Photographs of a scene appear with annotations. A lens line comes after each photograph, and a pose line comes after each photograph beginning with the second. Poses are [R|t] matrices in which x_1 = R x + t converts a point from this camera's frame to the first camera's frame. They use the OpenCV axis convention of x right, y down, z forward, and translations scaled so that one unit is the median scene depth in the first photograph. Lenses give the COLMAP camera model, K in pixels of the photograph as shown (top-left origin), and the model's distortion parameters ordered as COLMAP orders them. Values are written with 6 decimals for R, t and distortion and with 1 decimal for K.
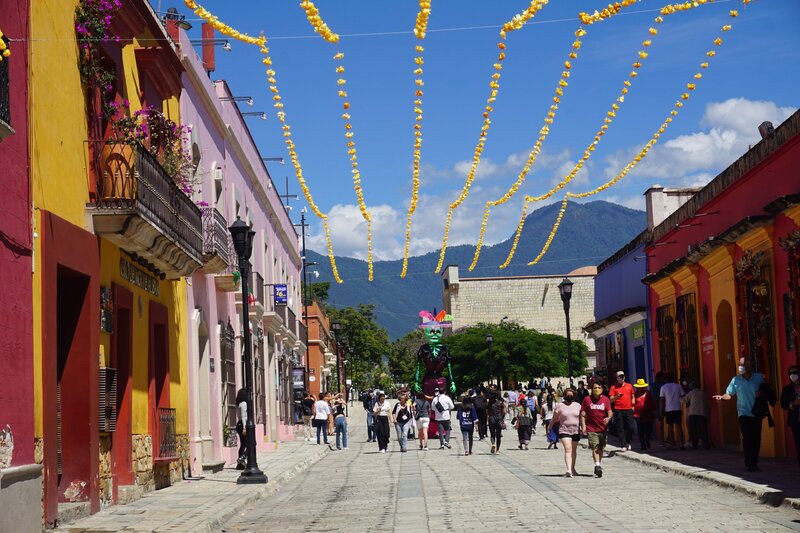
lens RADIAL K [[1582.1, 0, 400.0], [0, 1582.1, 266.5], [0, 0, 1]] dist [0.005069, -0.035017]
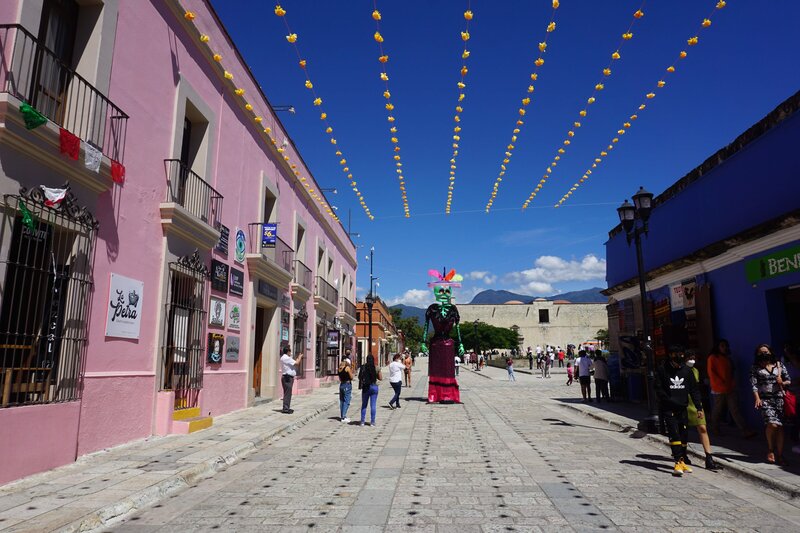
lens RADIAL K [[536.7, 0, 400.0], [0, 536.7, 266.5], [0, 0, 1]] dist [-0.001516, -0.000182]
pose [[0.997634, 0.028369, -0.062628, 0.015159], [-0.033381, 0.996196, -0.080495, 0.053228], [0.060106, 0.082395, 0.994786, 0.662843]]
